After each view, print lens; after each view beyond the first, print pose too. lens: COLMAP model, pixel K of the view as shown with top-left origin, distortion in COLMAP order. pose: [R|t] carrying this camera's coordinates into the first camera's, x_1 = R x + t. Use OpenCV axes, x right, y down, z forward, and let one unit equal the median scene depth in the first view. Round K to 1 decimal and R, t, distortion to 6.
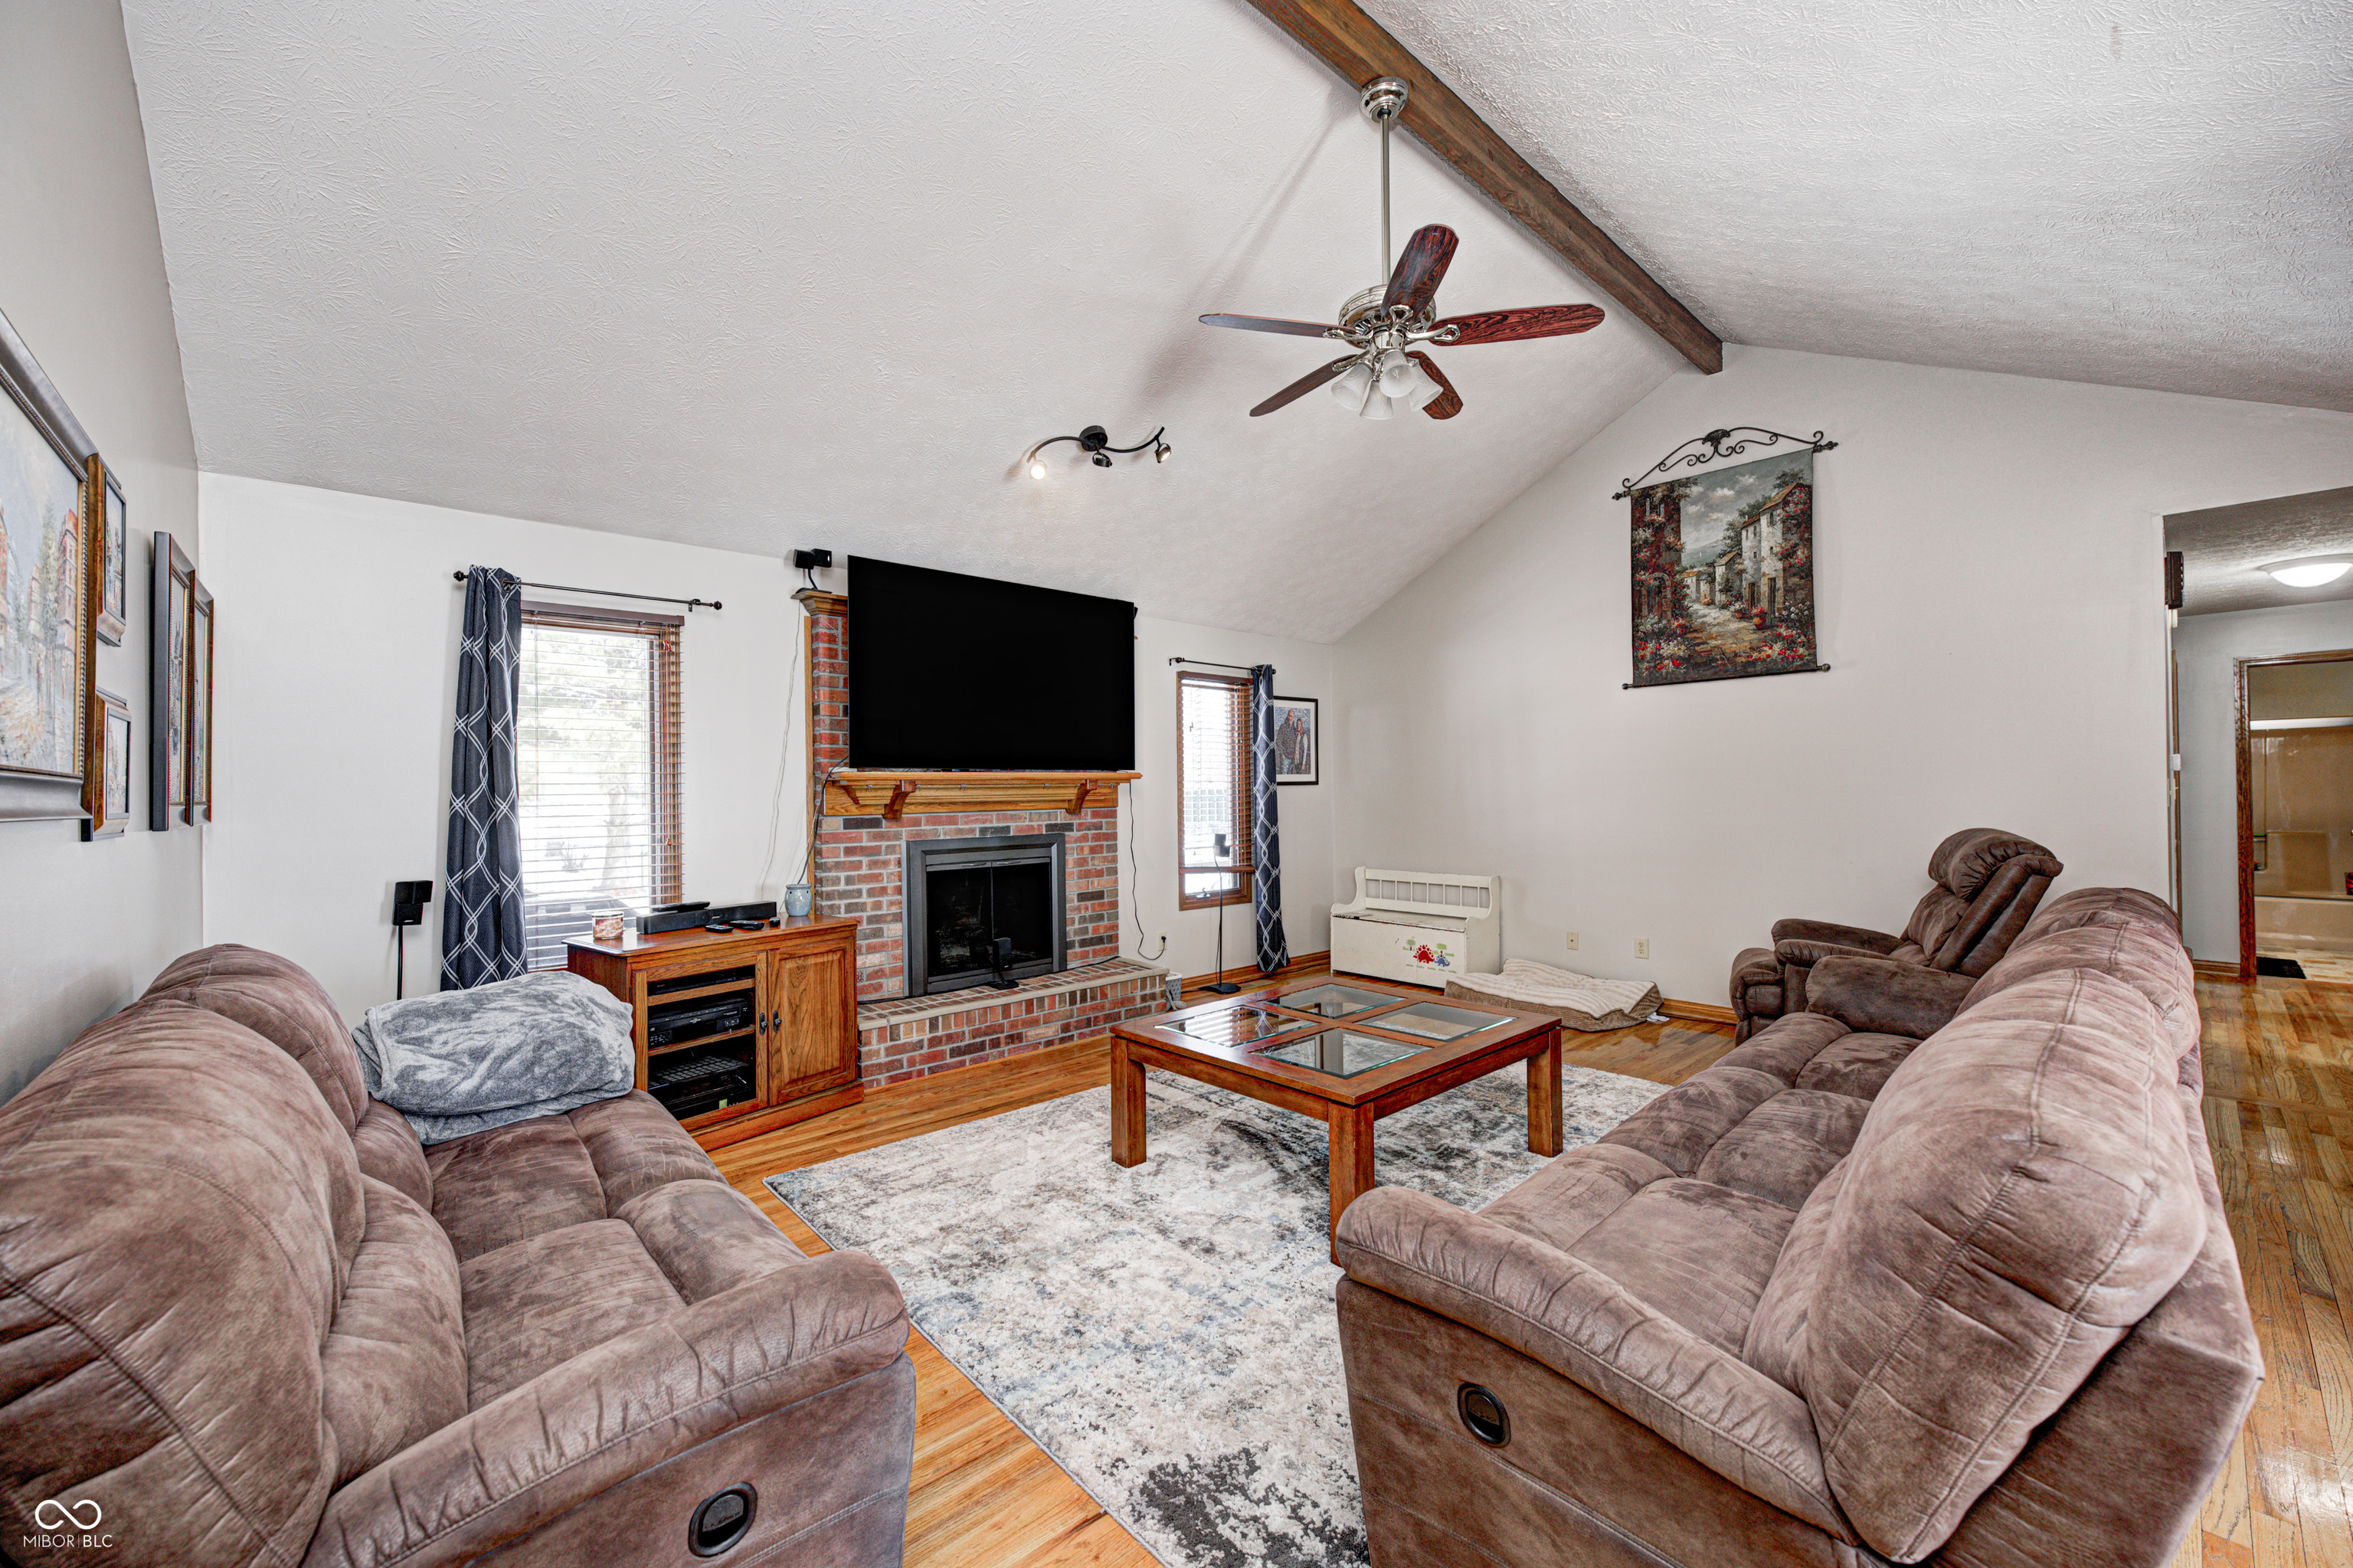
lens RADIAL K [[926.2, 0, 1185.5], [0, 926.2, 779.9], [0, 0, 1]] dist [0.000984, 0.000379]
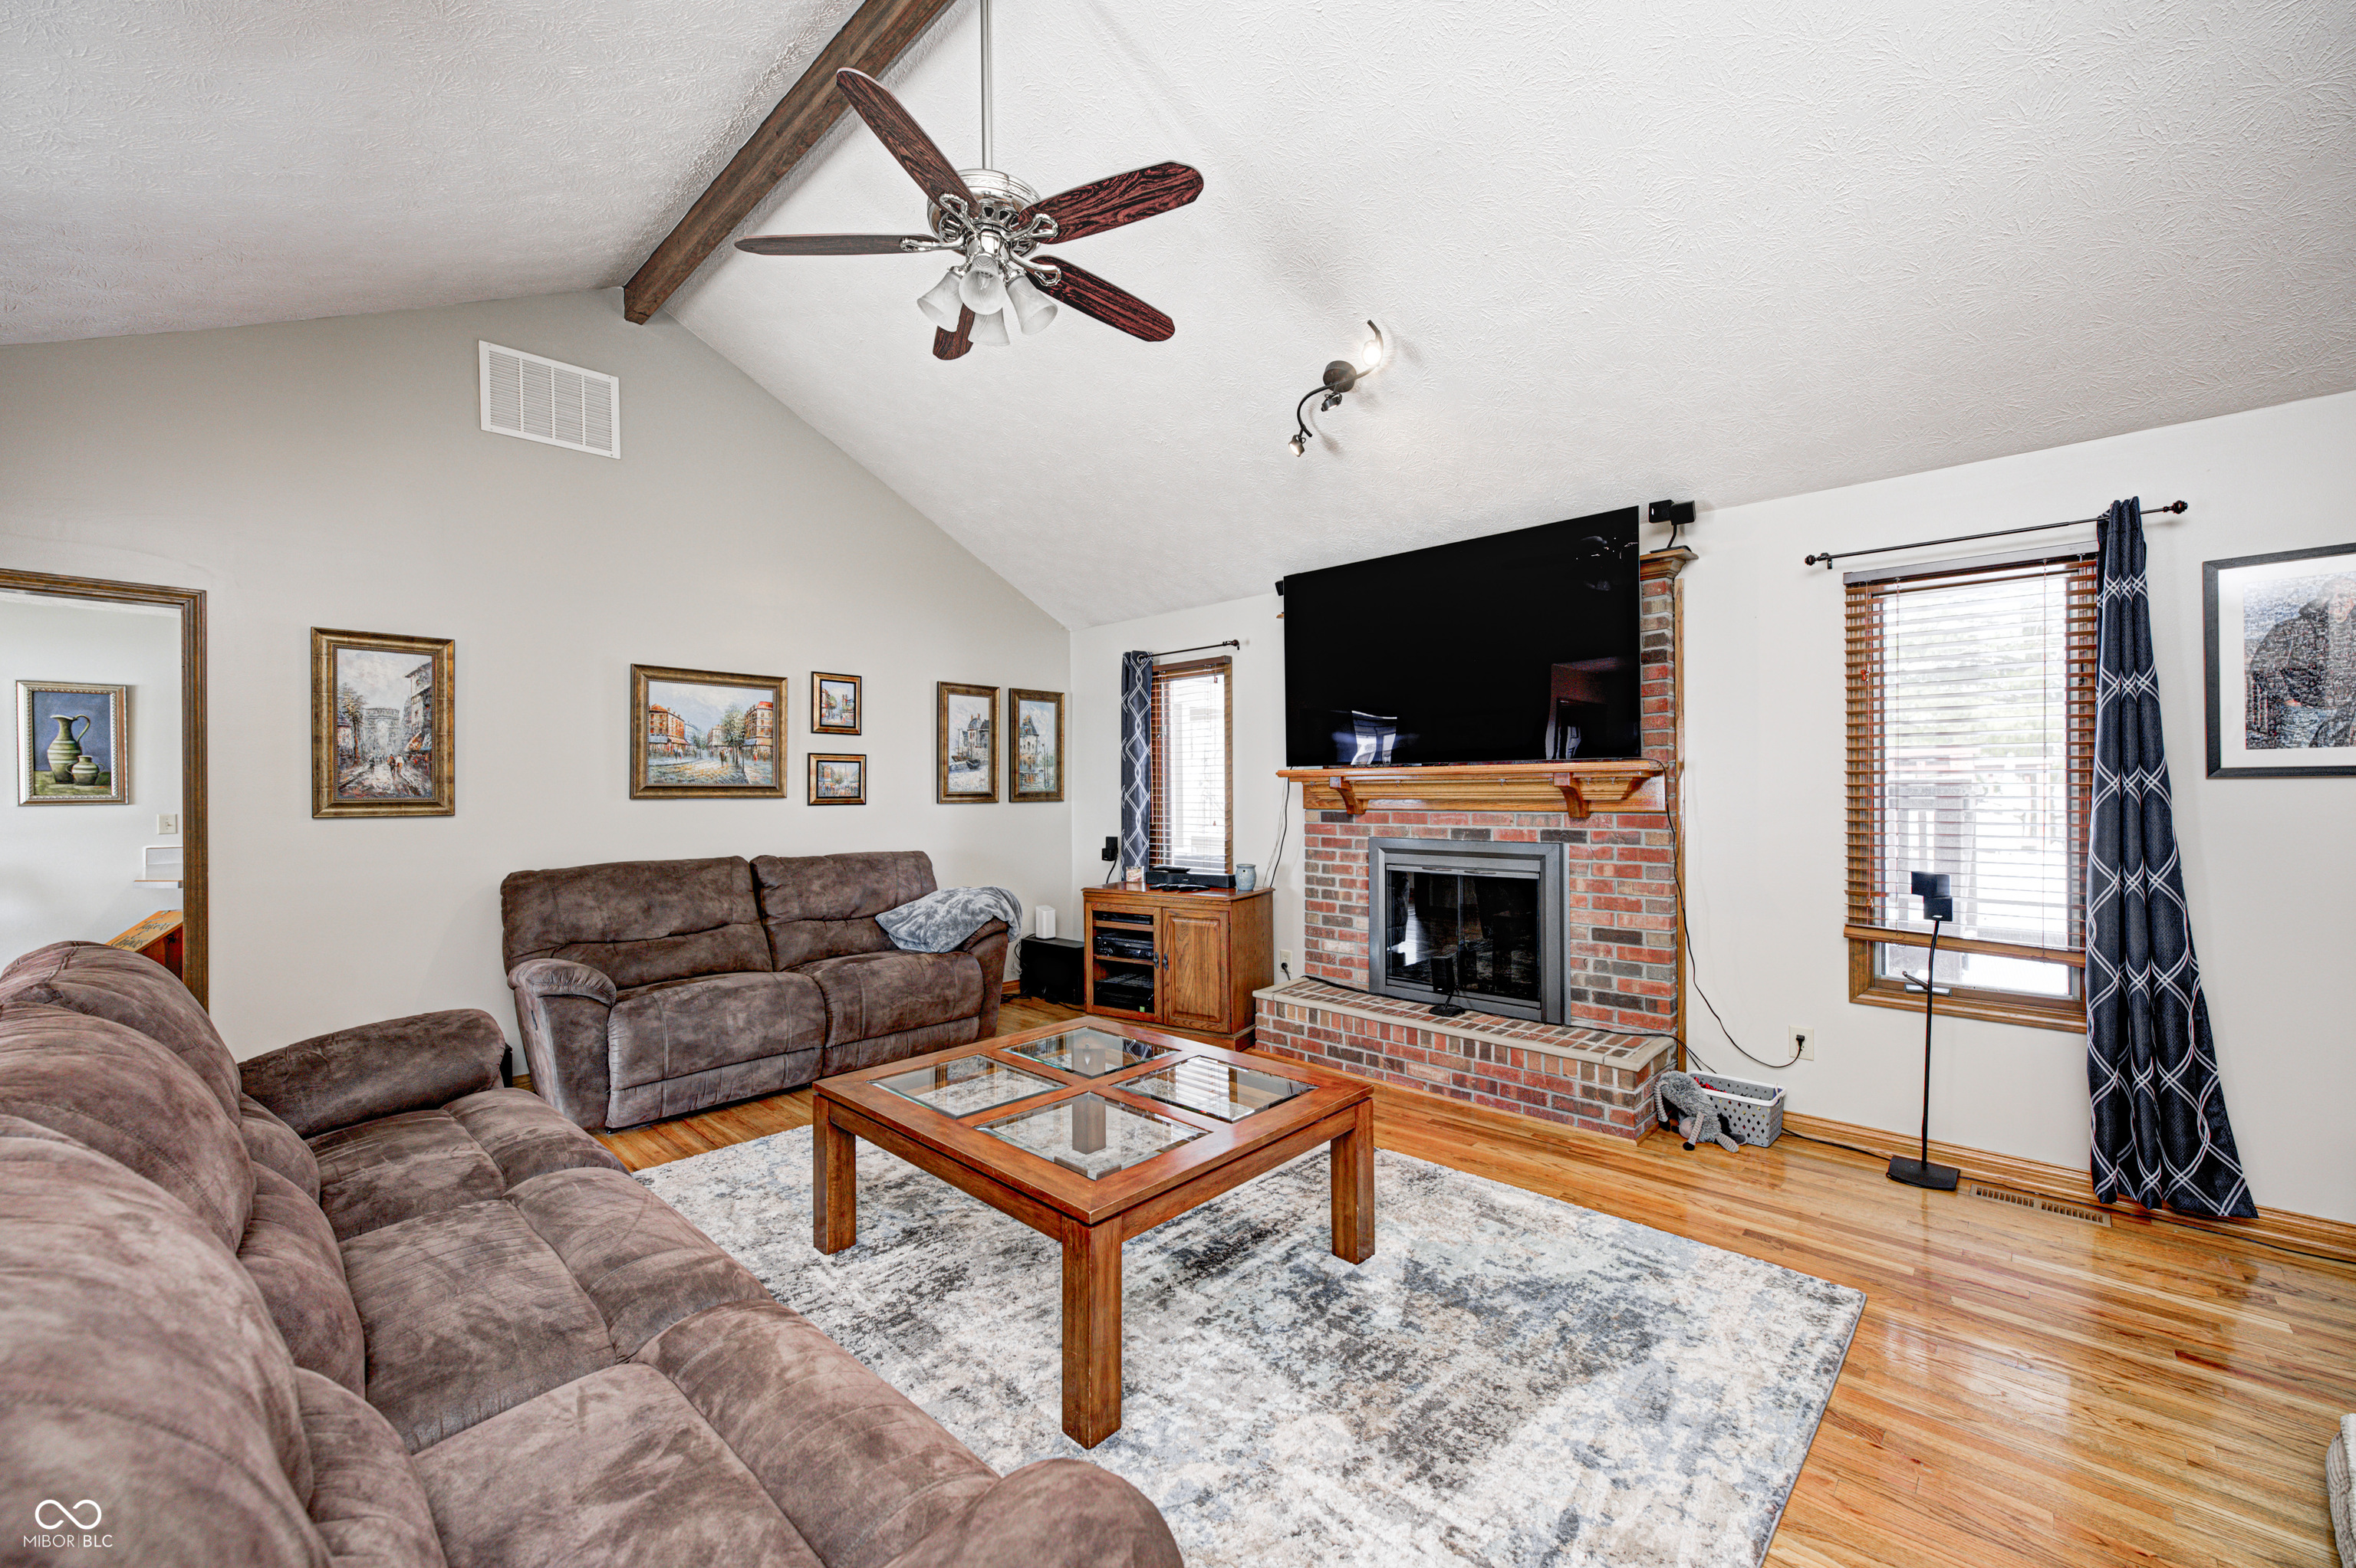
lens RADIAL K [[927.3, 0, 1183.9], [0, 927.3, 783.7], [0, 0, 1]] dist [0.000984, 0.000379]
pose [[0.074145, 0.004820, -0.997236, 0.663960], [0.014509, 0.999877, 0.005912, -0.000423], [0.997142, -0.014907, 0.074065, 0.706162]]
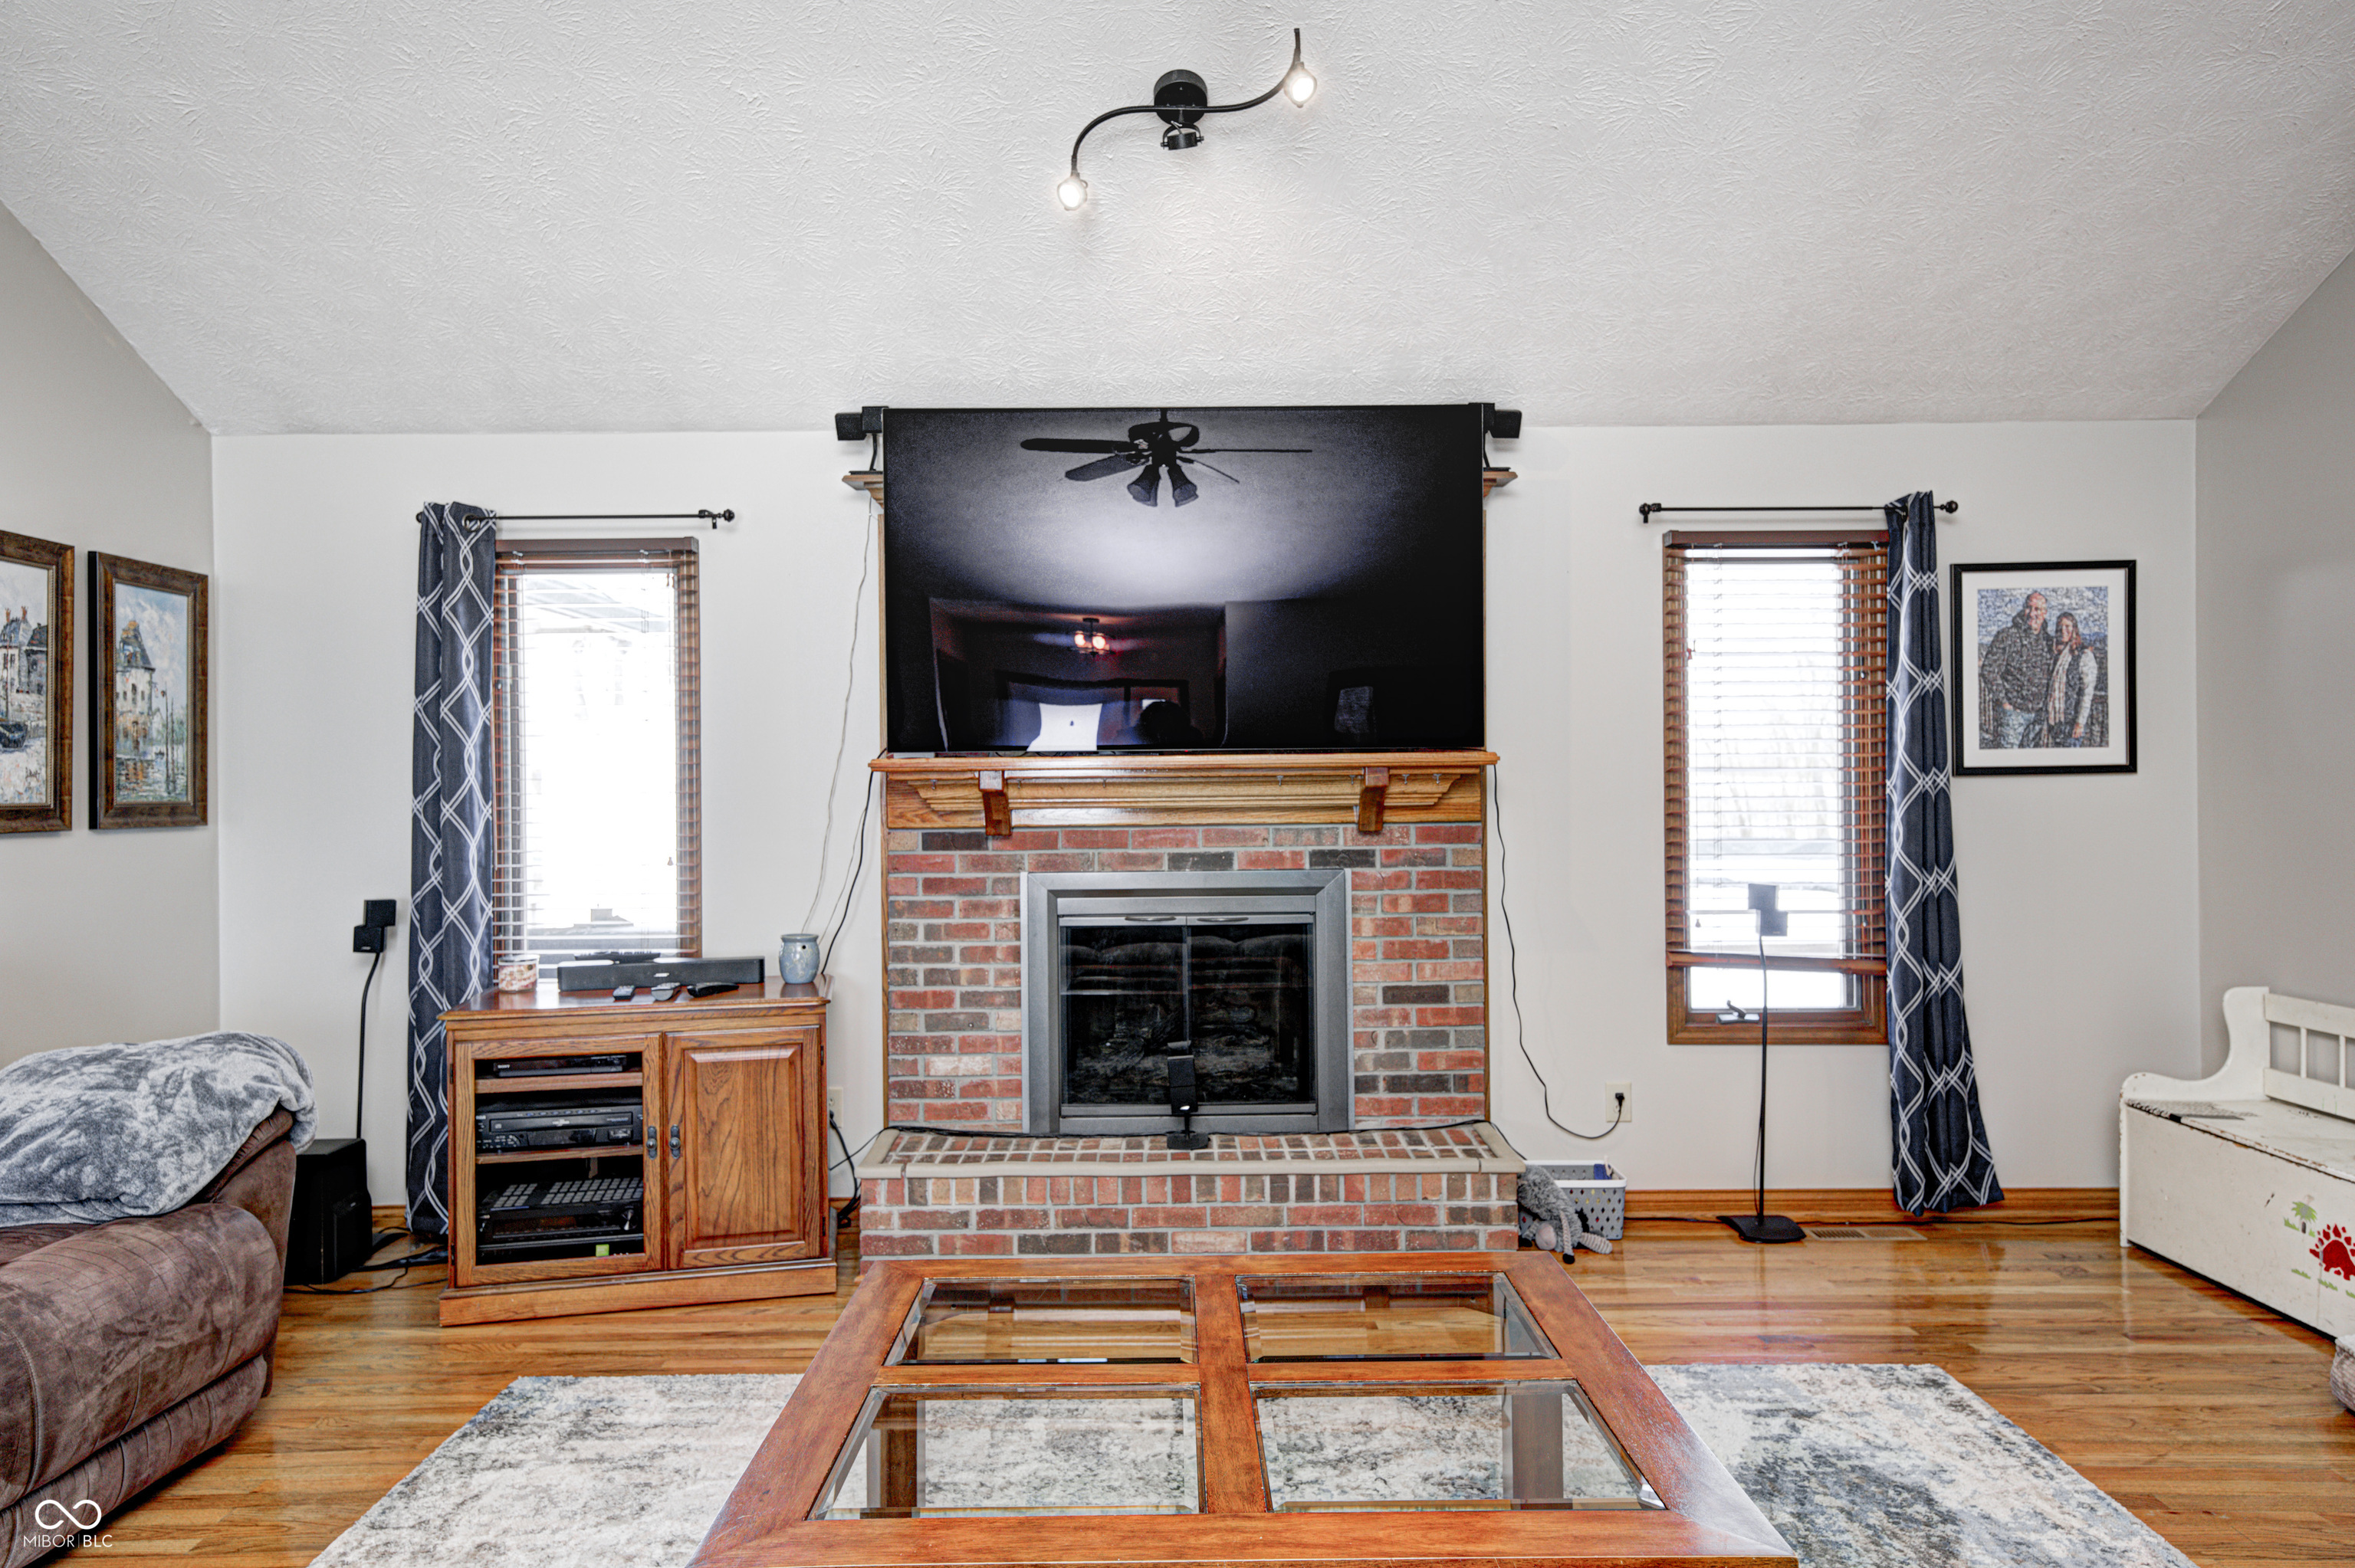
lens RADIAL K [[1491.8, 0, 1185.1], [0, 1491.8, 780.5], [0, 0, 1]] dist [0.020019, 0.004450]
pose [[0.742171, 0.001956, -0.670207, 0.405929], [0.007526, 0.999908, 0.011253, -0.003280], [0.670168, -0.013396, 0.742088, 0.347873]]
